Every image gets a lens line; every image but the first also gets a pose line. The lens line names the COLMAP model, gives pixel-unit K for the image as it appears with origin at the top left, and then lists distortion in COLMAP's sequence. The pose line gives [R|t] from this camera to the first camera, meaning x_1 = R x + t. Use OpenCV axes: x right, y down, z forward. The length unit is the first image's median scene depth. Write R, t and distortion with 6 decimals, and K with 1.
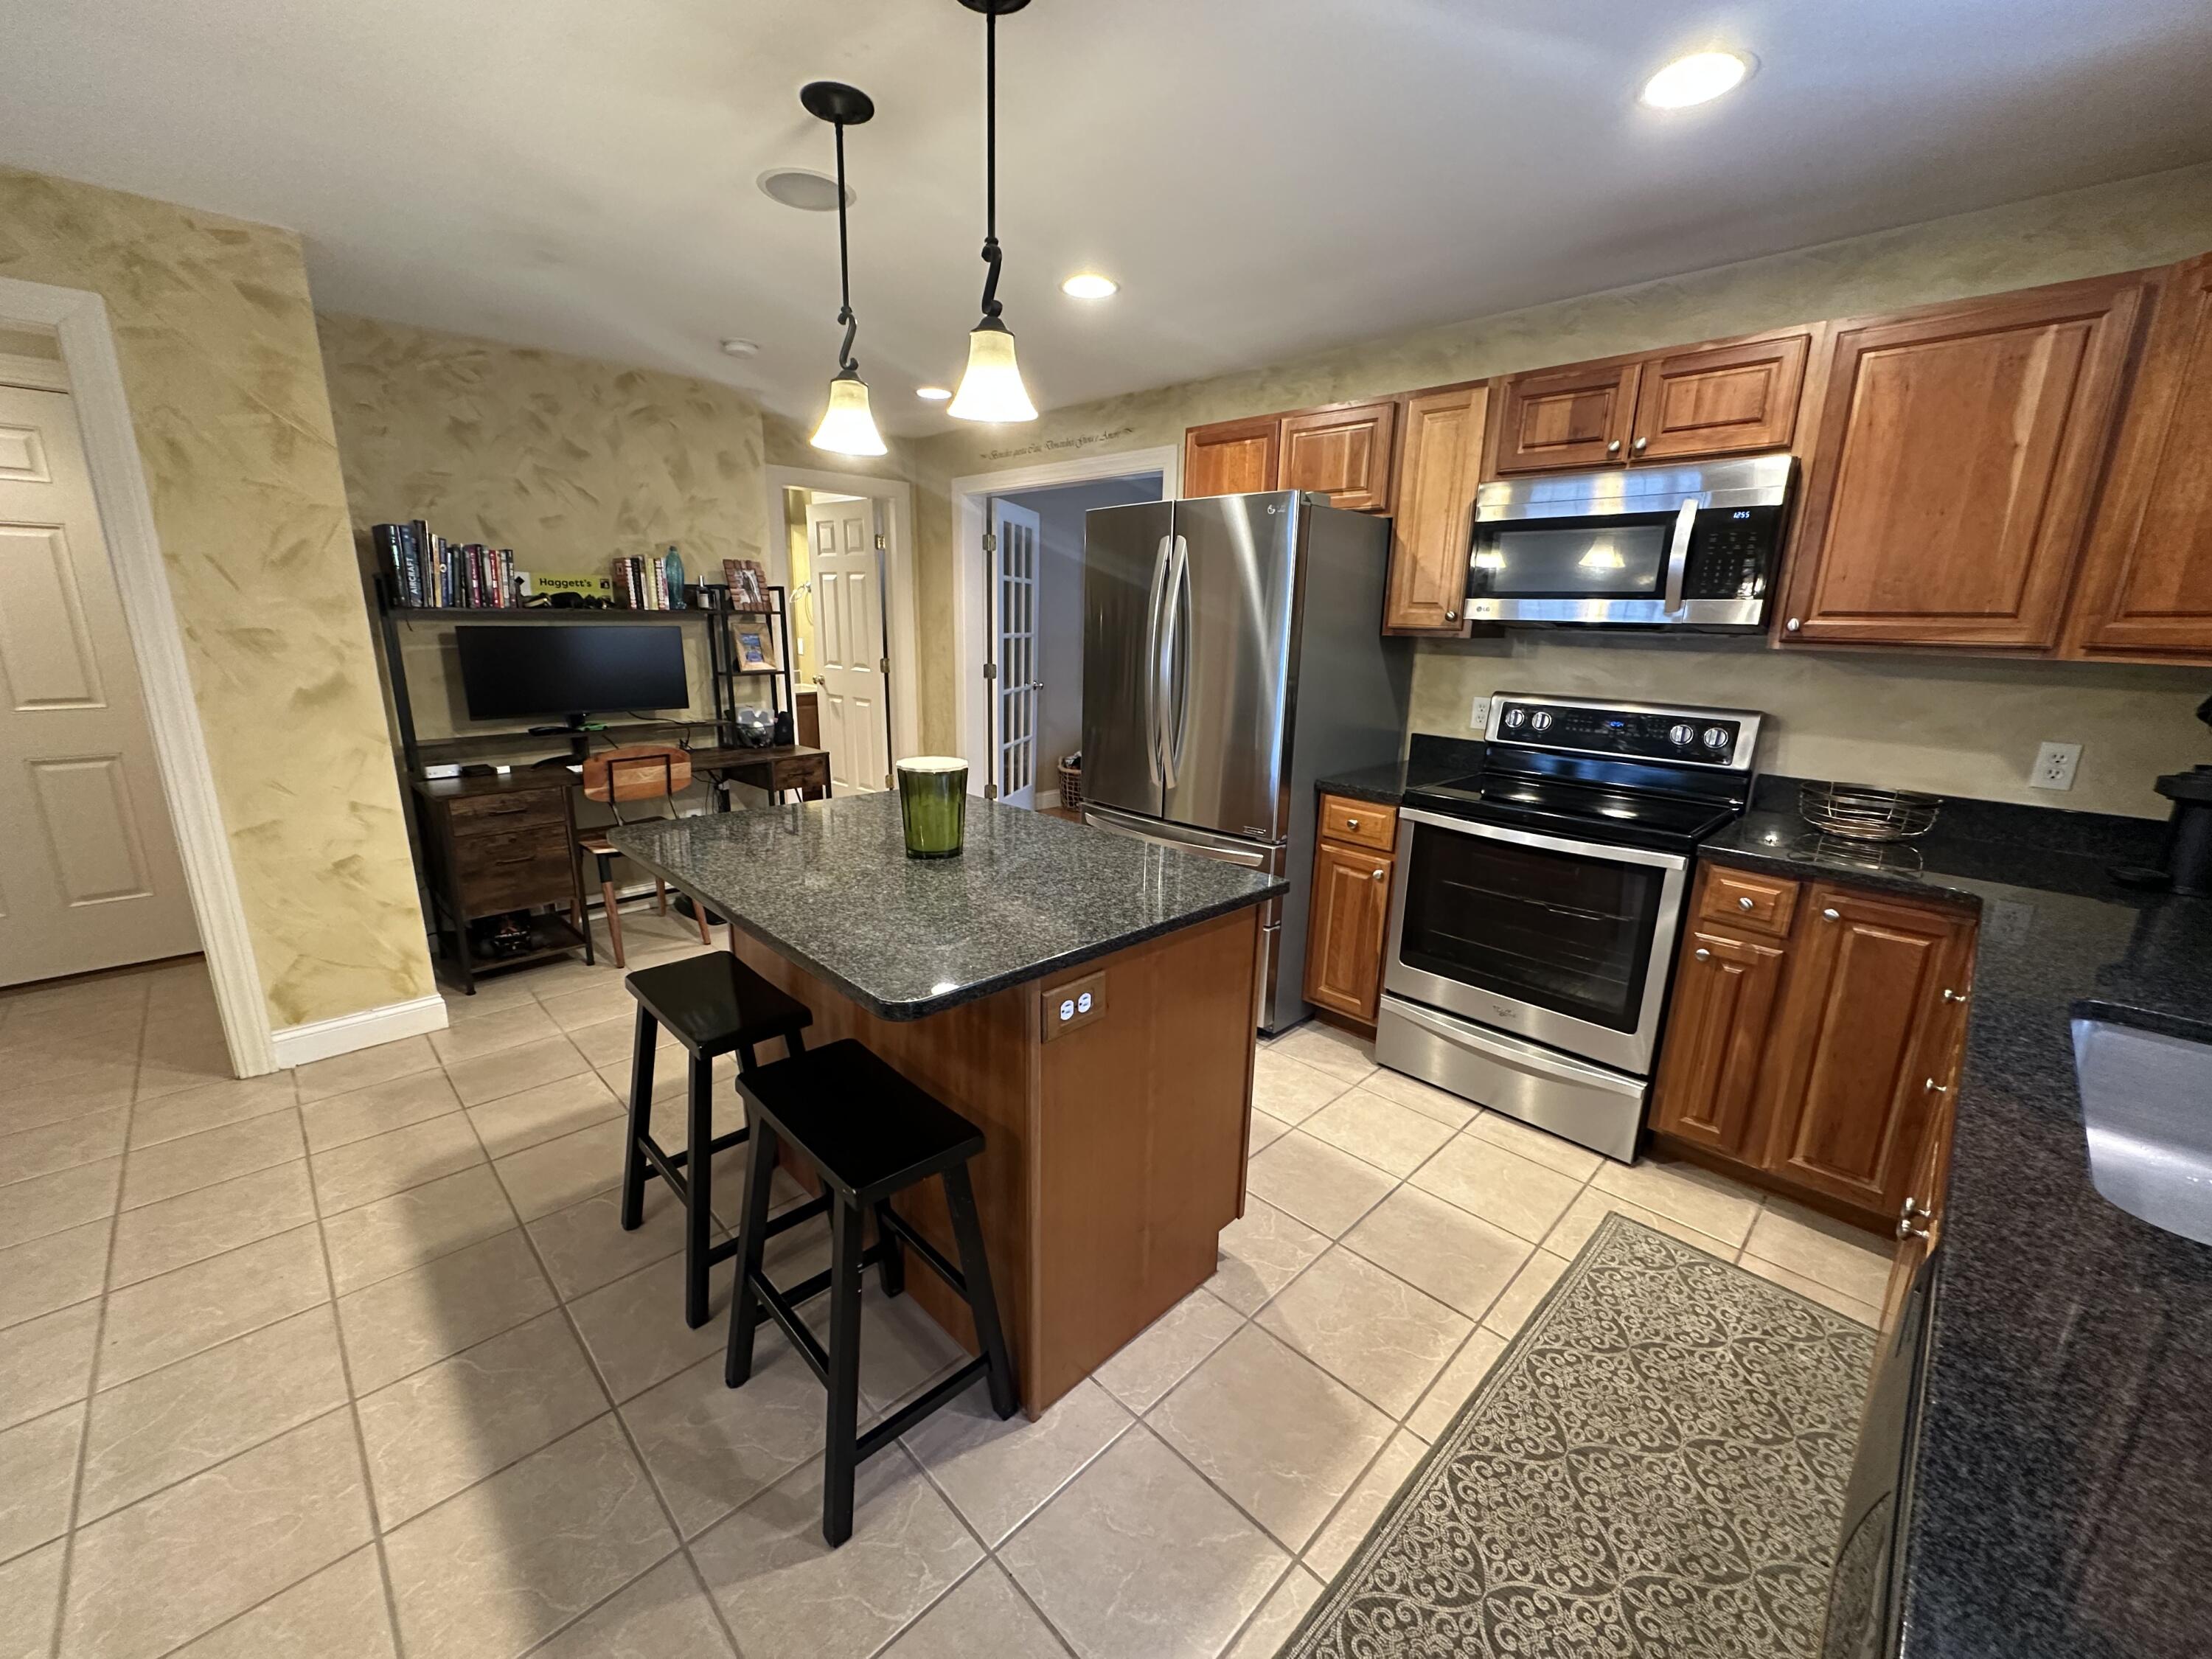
lens RADIAL K [[882.2, 0, 1106.0], [0, 882.2, 829.5], [0, 0, 1]] dist [0.000490, -0.000039]
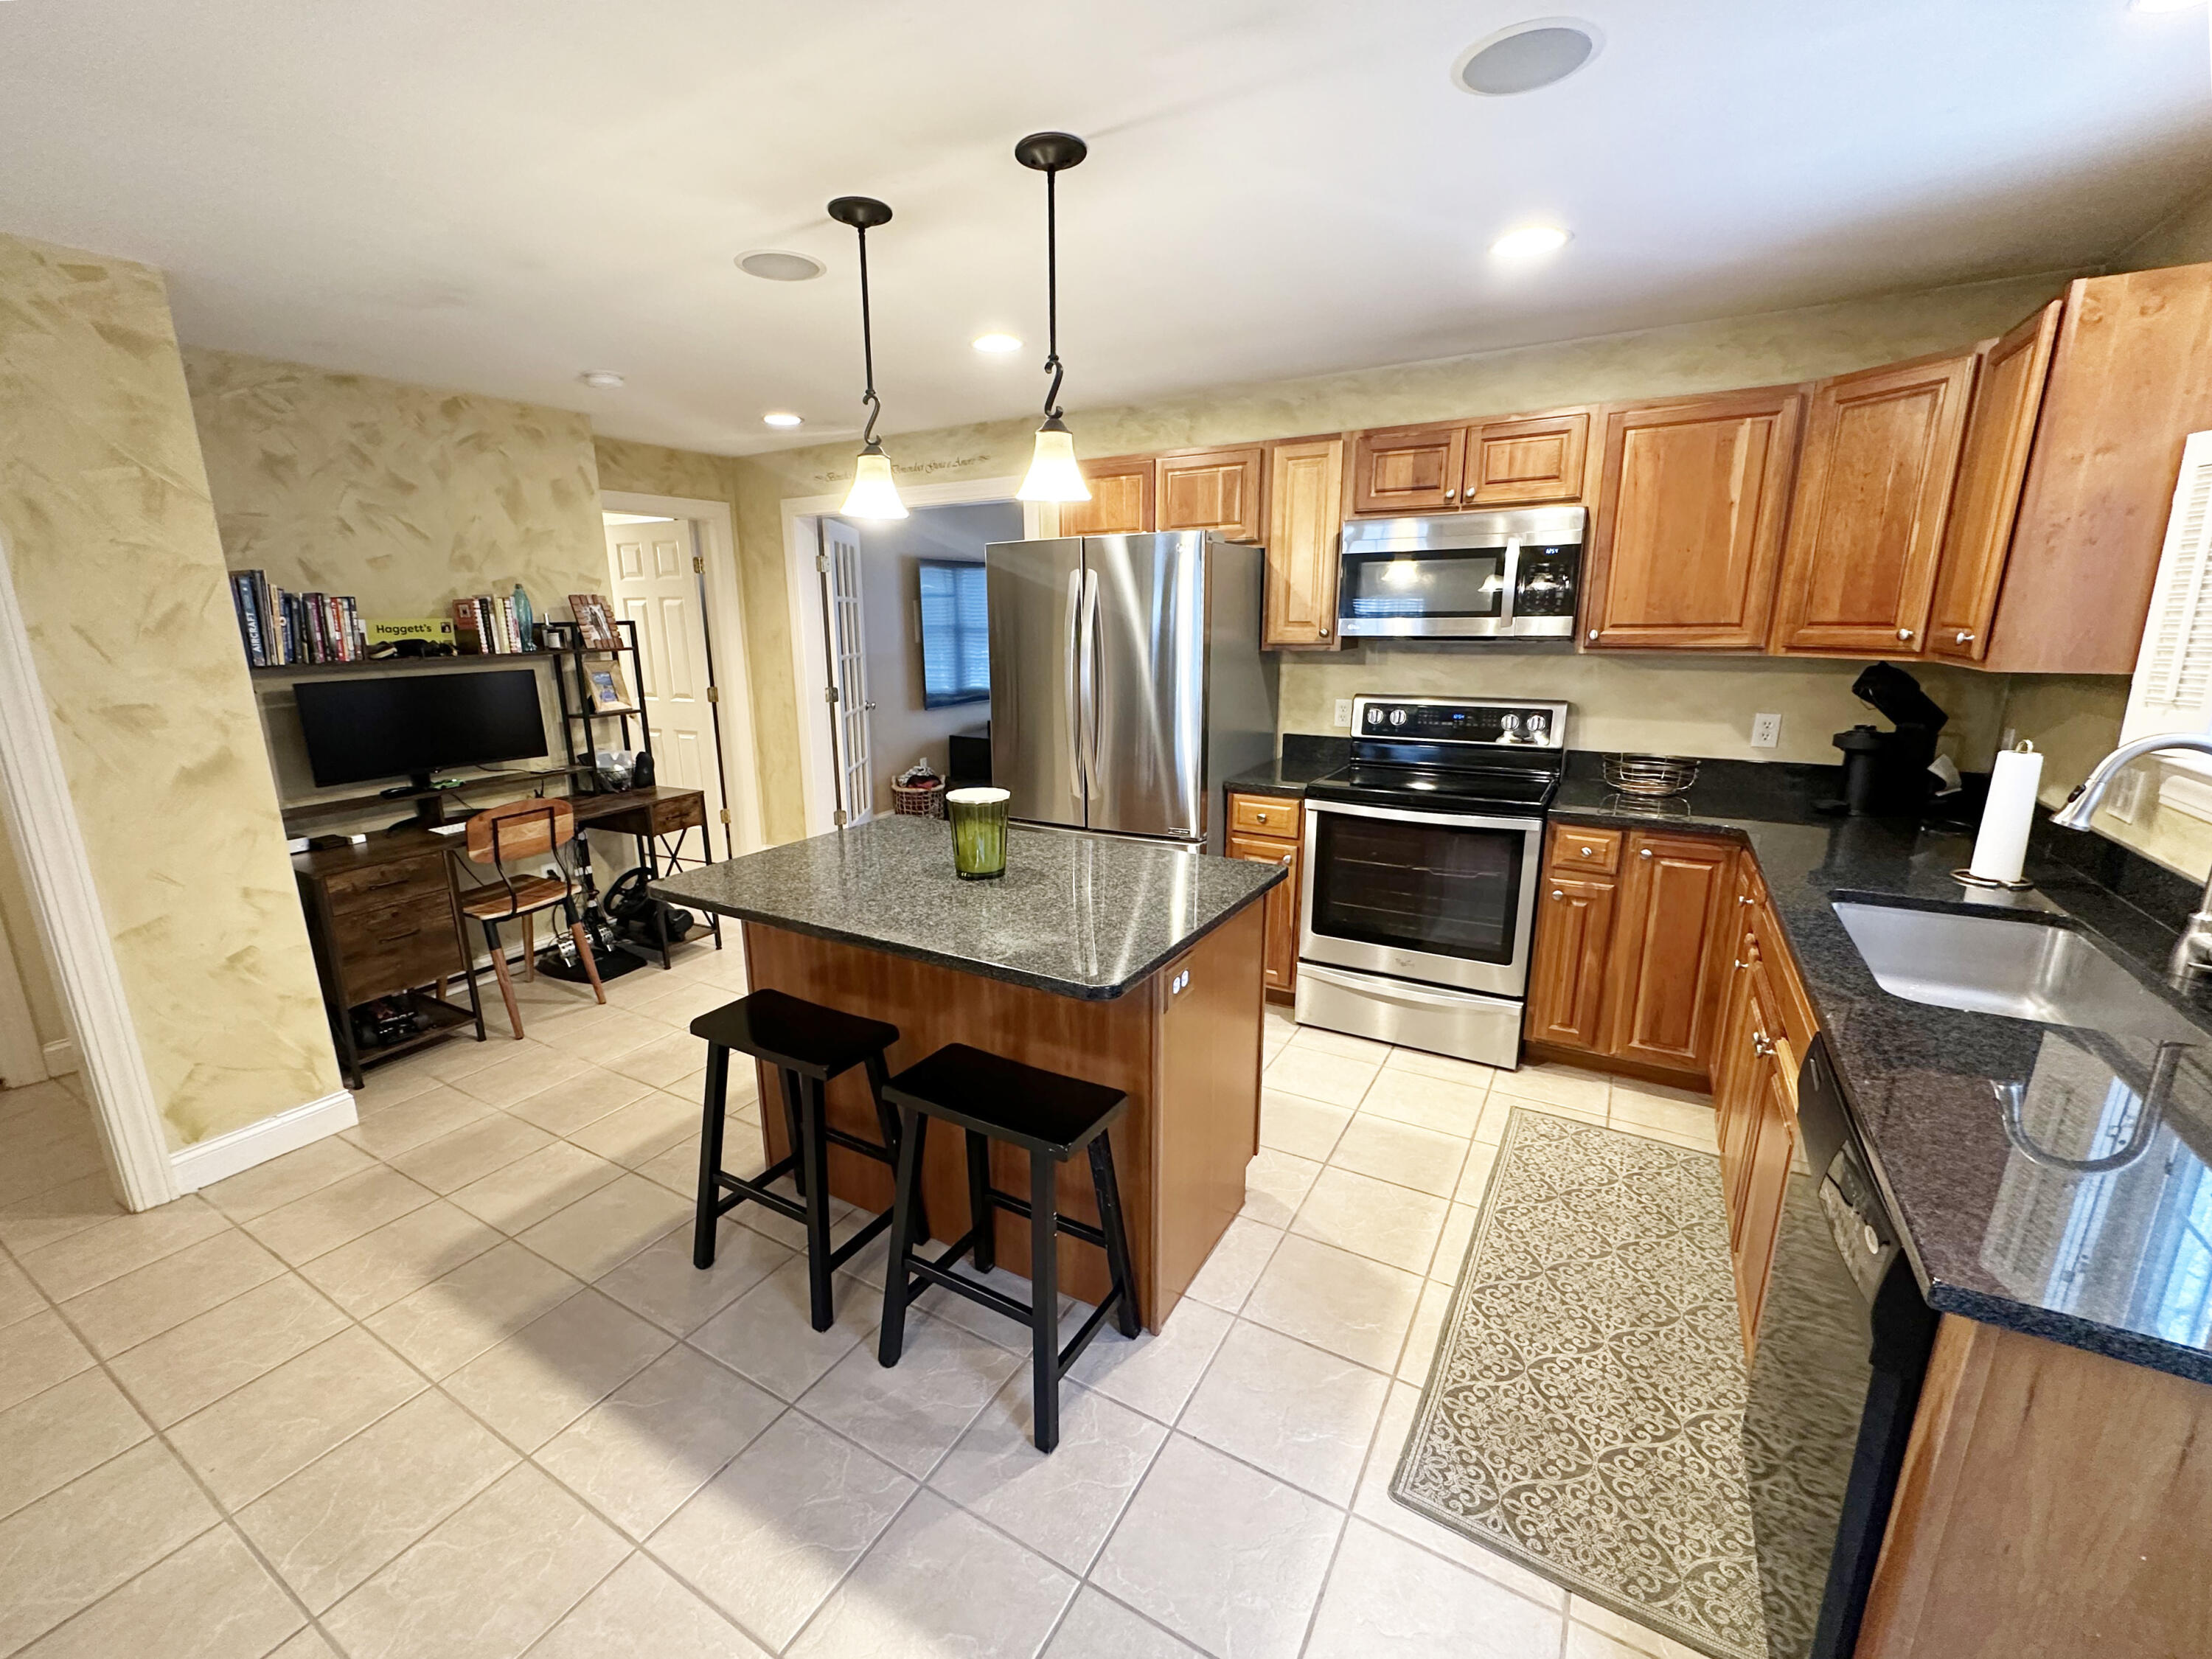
lens RADIAL K [[932.8, 0, 1071.0], [0, 932.8, 836.2], [0, 0, 1]] dist [0.000341, 0.000064]
pose [[0.969176, -0.090400, 0.229187, -0.278353], [0.091110, 0.995813, 0.007502, -0.015788], [-0.228905, 0.013610, 0.973354, -0.140311]]
